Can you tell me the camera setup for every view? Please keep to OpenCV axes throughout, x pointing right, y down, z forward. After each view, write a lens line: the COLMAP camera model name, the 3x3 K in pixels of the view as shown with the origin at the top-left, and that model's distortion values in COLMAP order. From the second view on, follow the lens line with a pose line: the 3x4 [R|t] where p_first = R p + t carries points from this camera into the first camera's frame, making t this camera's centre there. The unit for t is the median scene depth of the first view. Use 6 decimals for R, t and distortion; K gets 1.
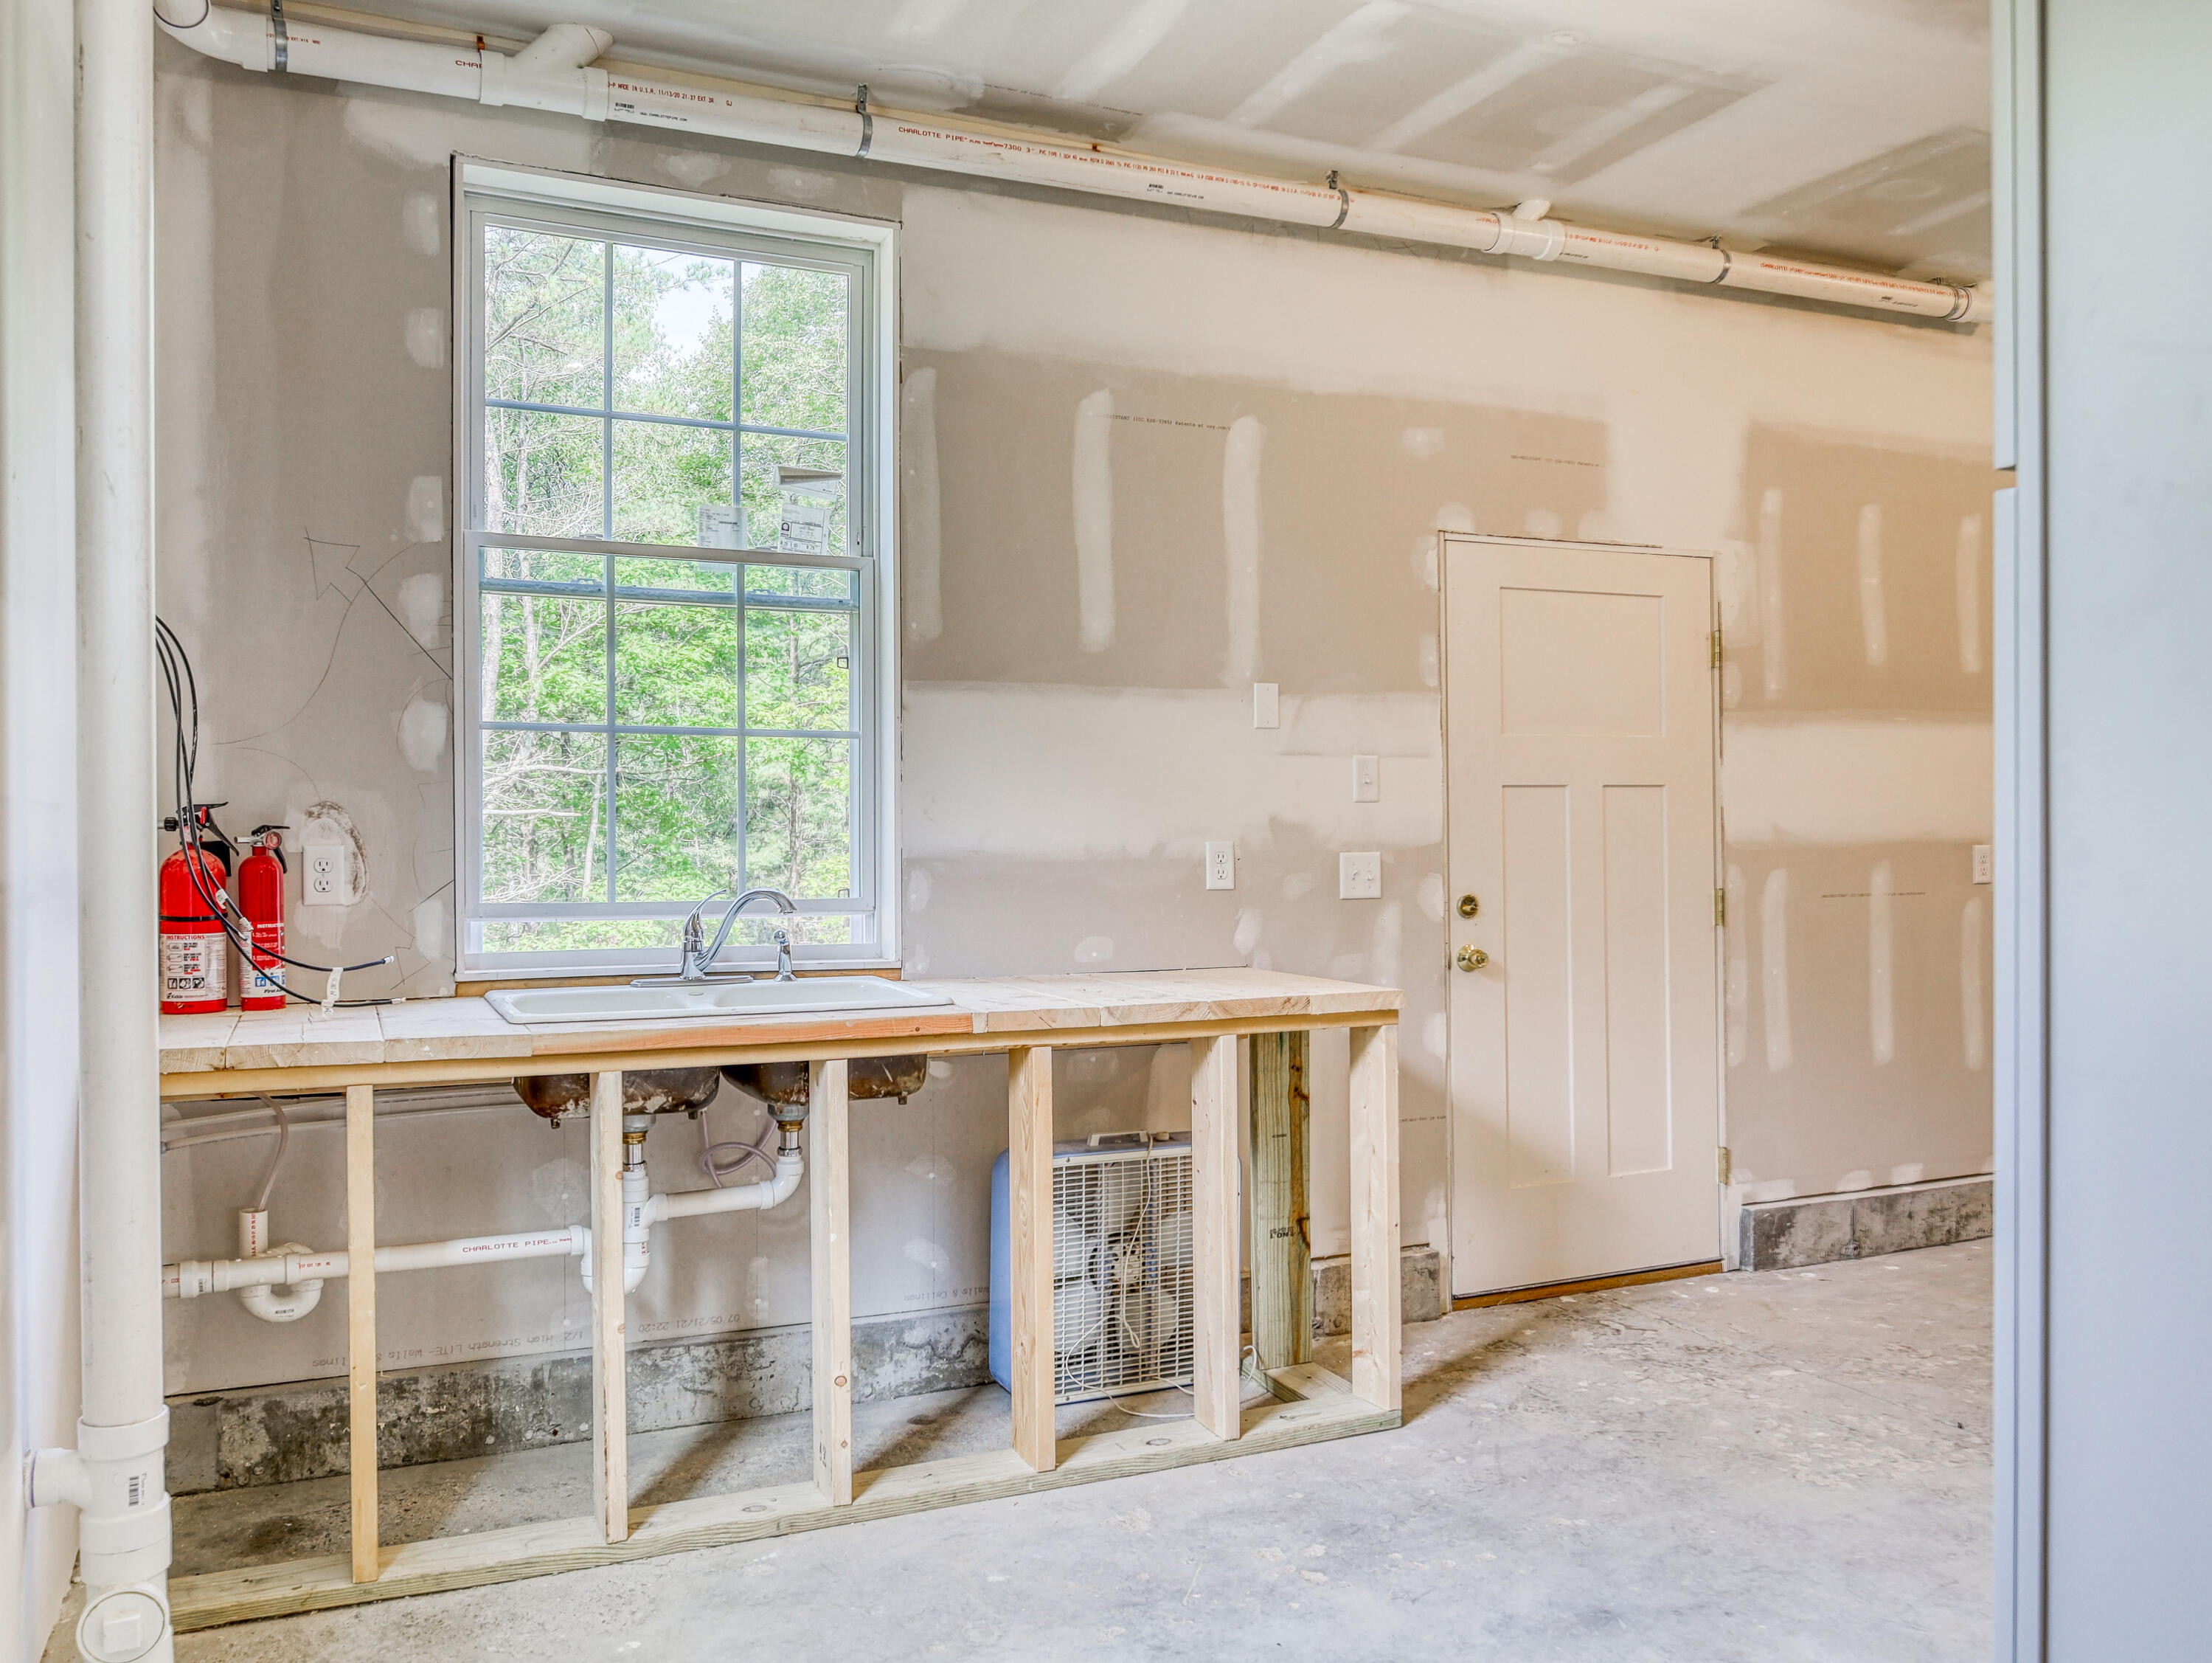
lens RADIAL K [[1714.8, 0, 1106.0], [0, 1714.8, 831.5], [0, 0, 1]] dist [0.001024, -0.002505]
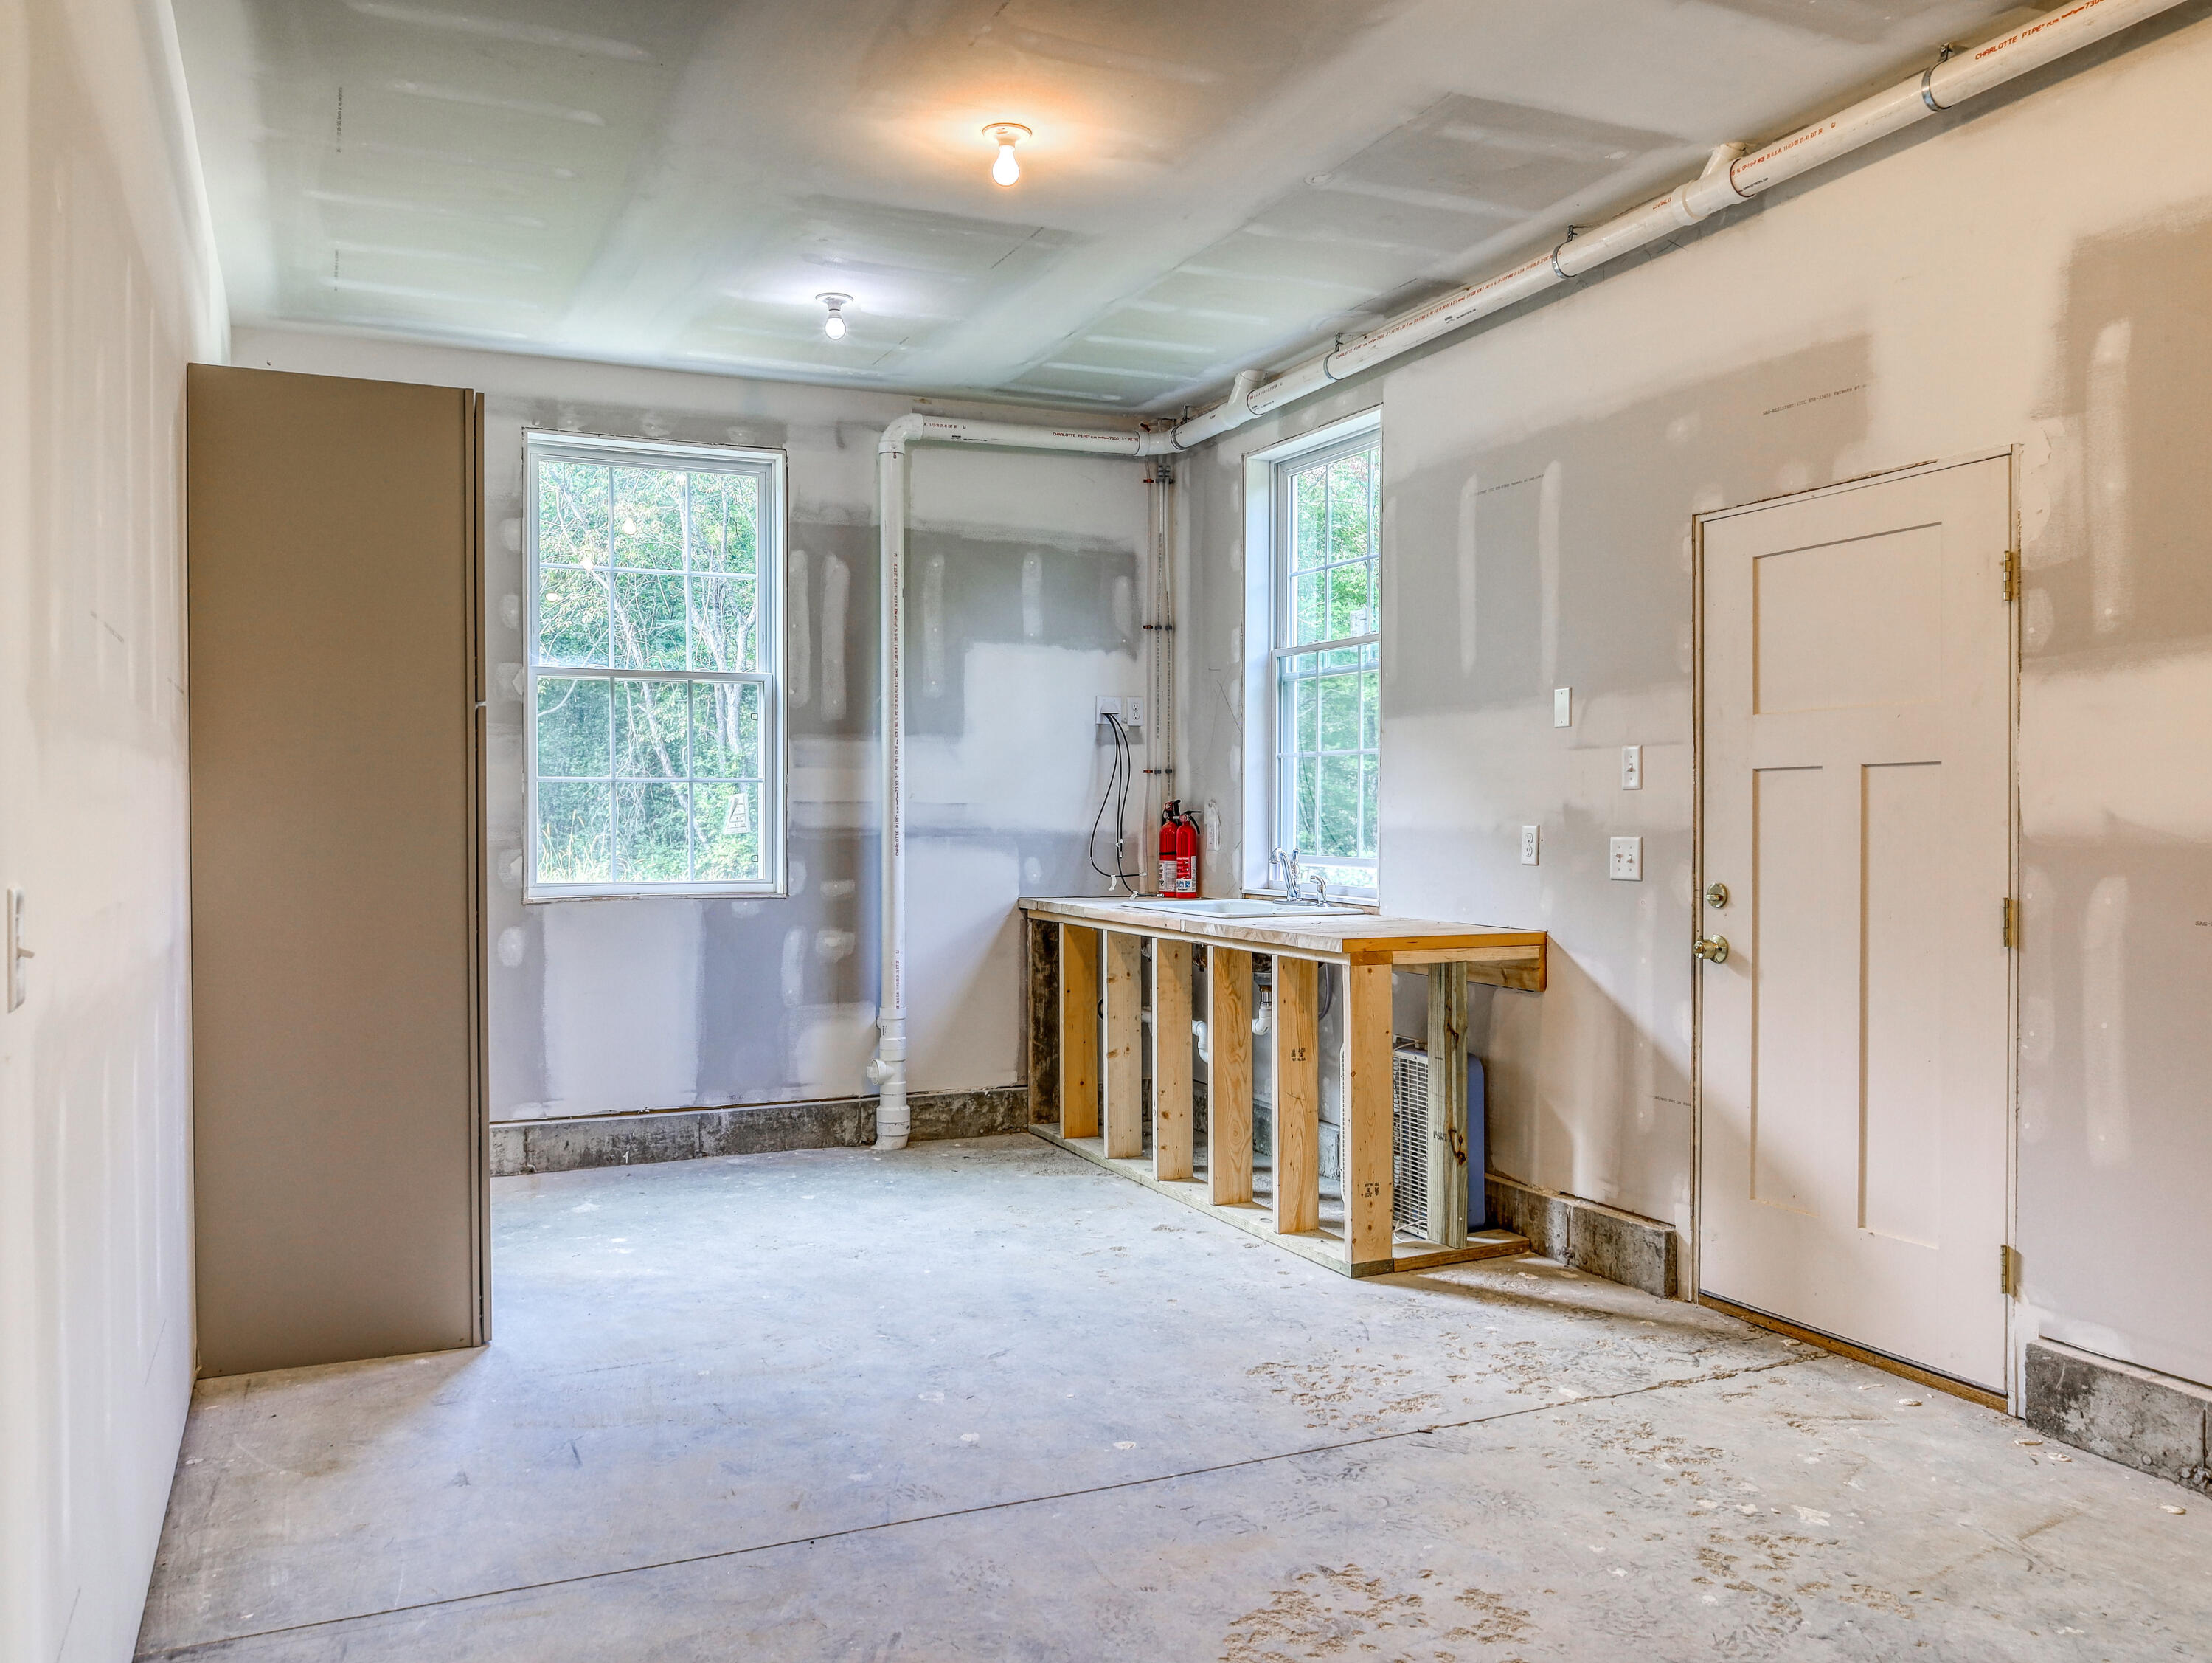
lens RADIAL K [[1714.8, 0, 1106.0], [0, 1714.8, 831.5], [0, 0, 1]] dist [0.001024, -0.002505]
pose [[0.011977, 0.013330, -0.999839, 1.173871], [-0.004460, 0.999902, 0.013277, -0.003912], [0.999918, 0.004301, 0.012036, 0.642888]]
